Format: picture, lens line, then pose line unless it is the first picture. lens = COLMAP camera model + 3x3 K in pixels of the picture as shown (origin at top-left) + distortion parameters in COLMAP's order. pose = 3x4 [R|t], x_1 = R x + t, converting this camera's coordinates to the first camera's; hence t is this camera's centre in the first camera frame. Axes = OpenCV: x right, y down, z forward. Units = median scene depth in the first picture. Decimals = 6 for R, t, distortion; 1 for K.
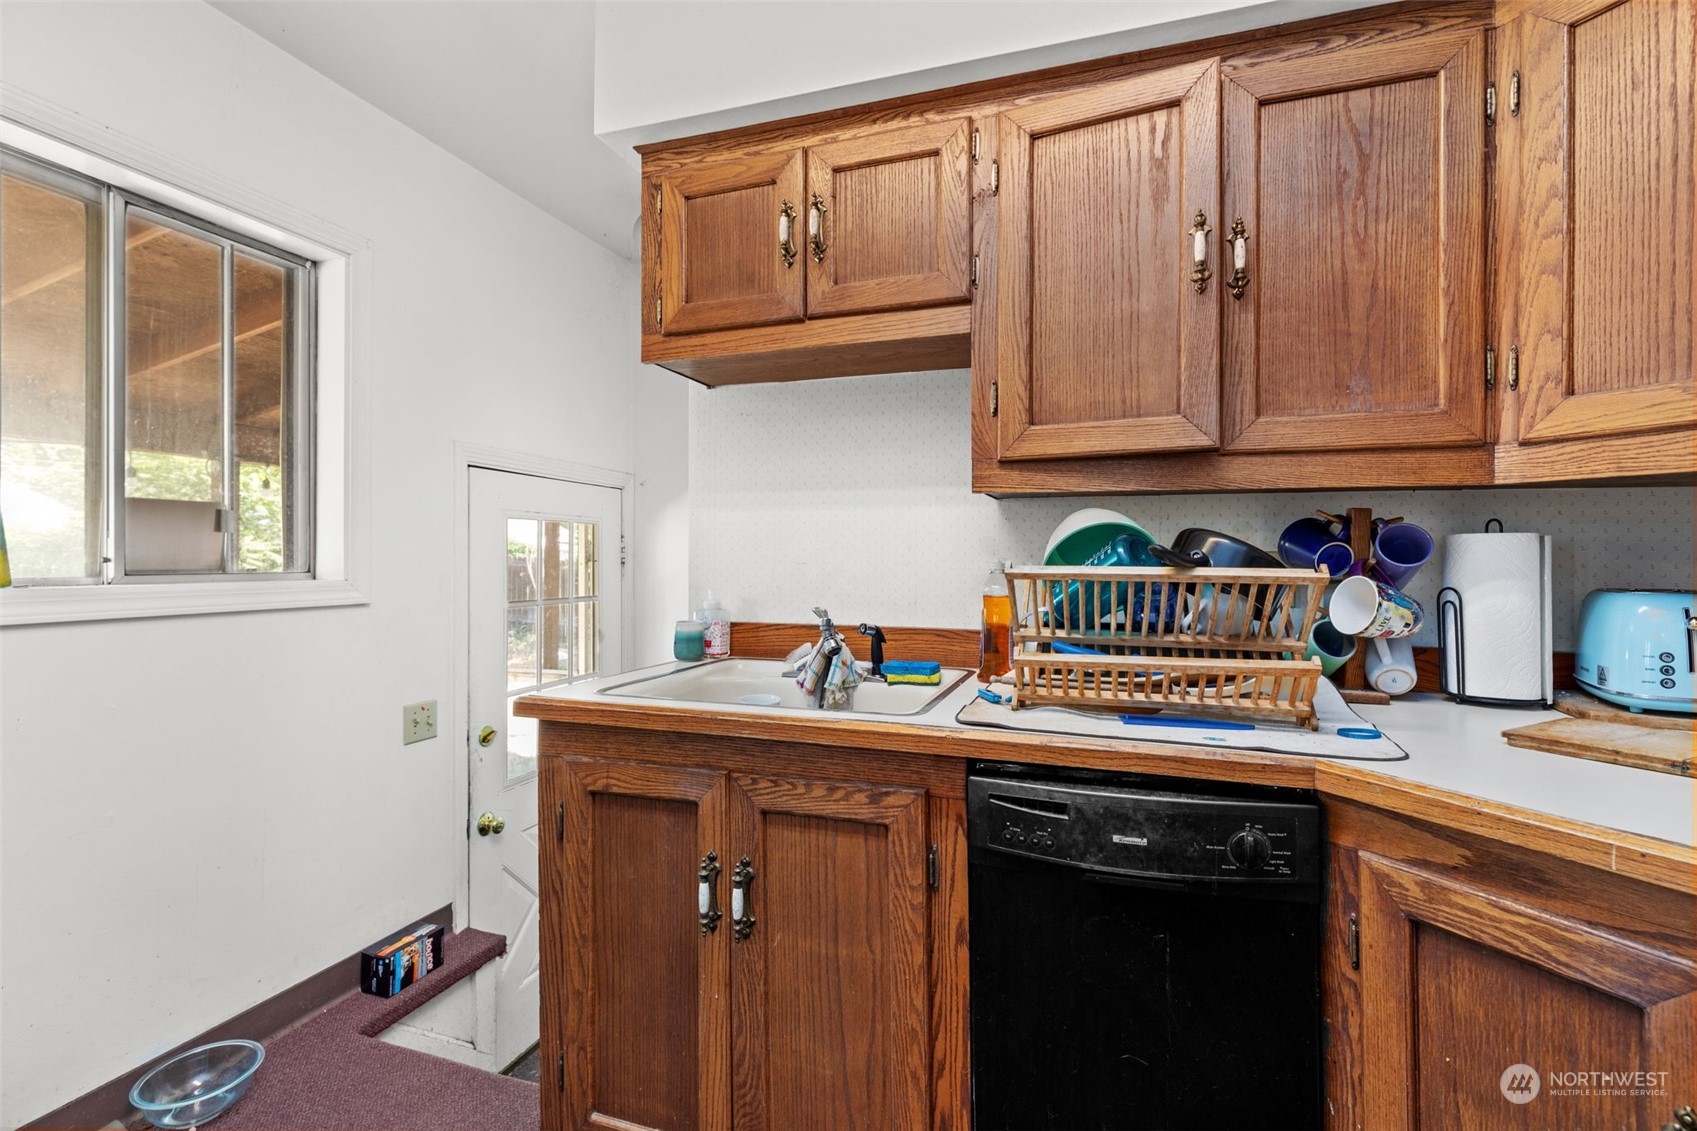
lens RADIAL K [[760.7, 0, 851.6], [0, 760.7, 553.0], [0, 0, 1]] dist [0.004340, -0.001086]
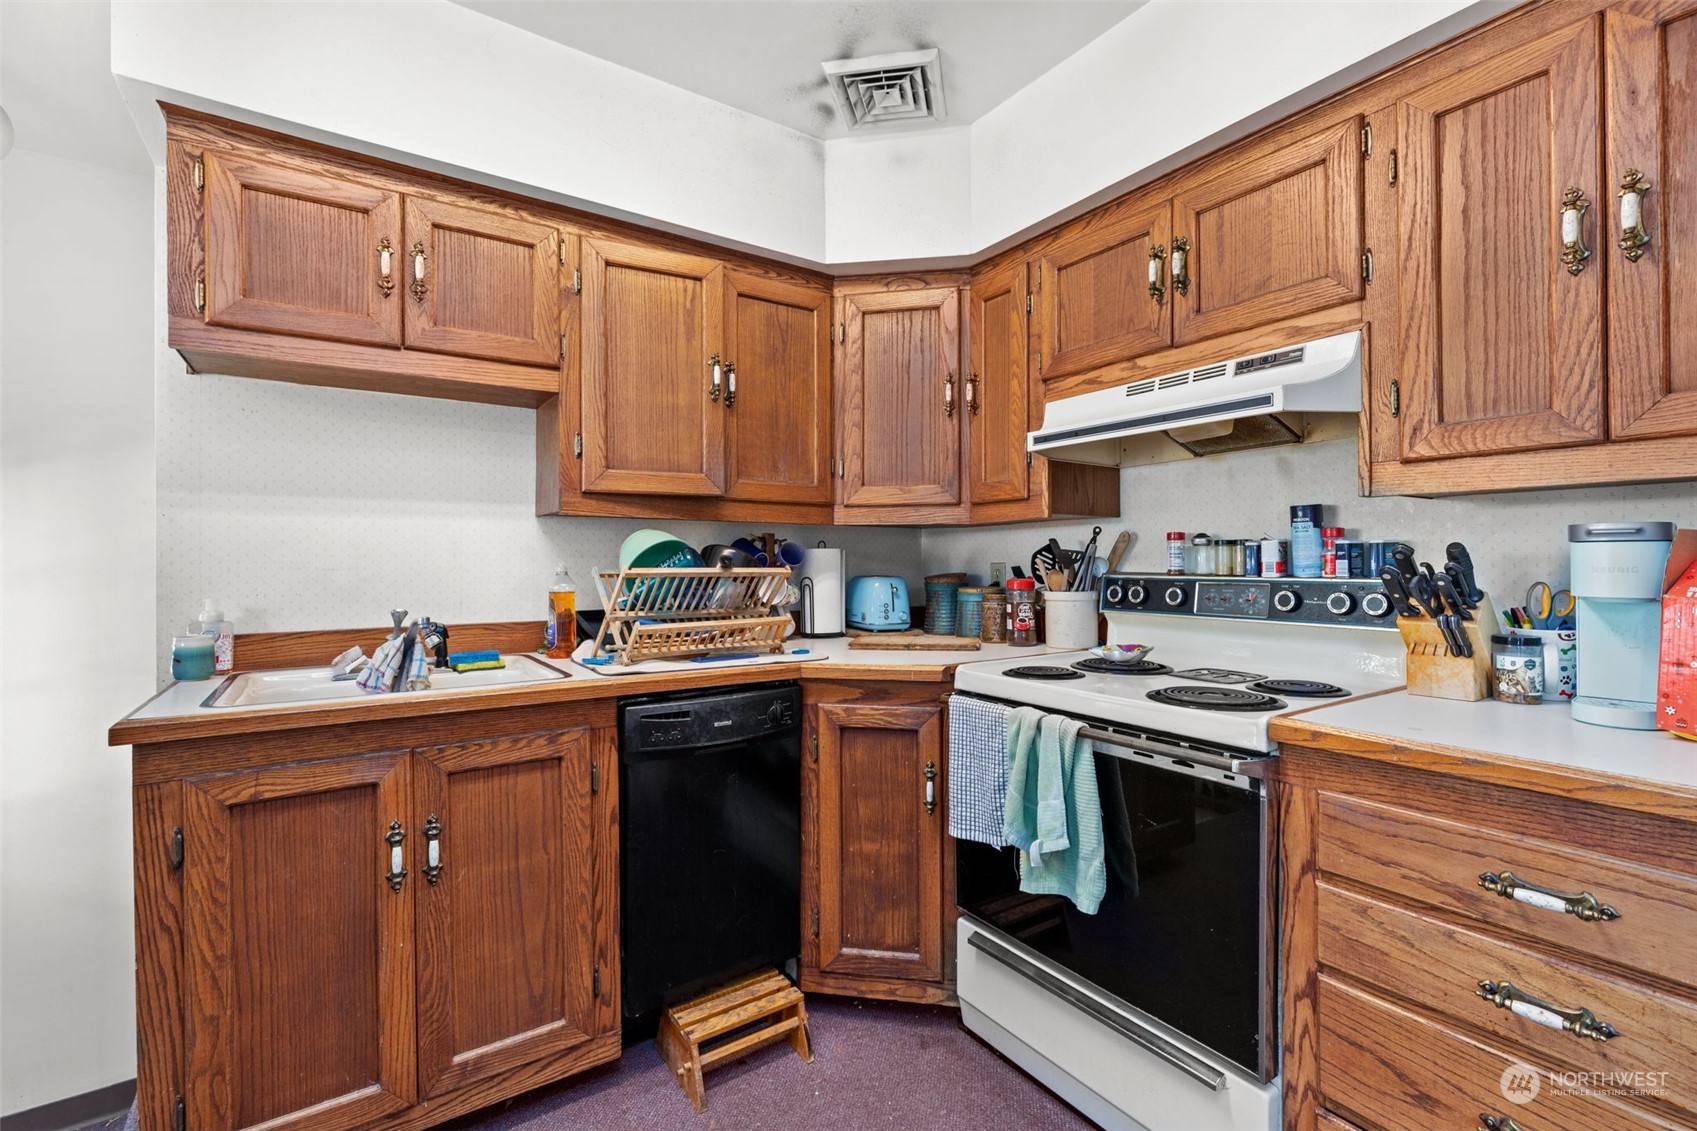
lens RADIAL K [[760.7, 0, 851.9], [0, 760.7, 563.3], [0, 0, 1]] dist [0.004340, -0.001086]
pose [[0.607736, -0.006382, 0.794113, -0.665188], [0.000271, 0.999969, 0.007829, -0.004198], [-0.794139, -0.004543, 0.607719, -0.235989]]
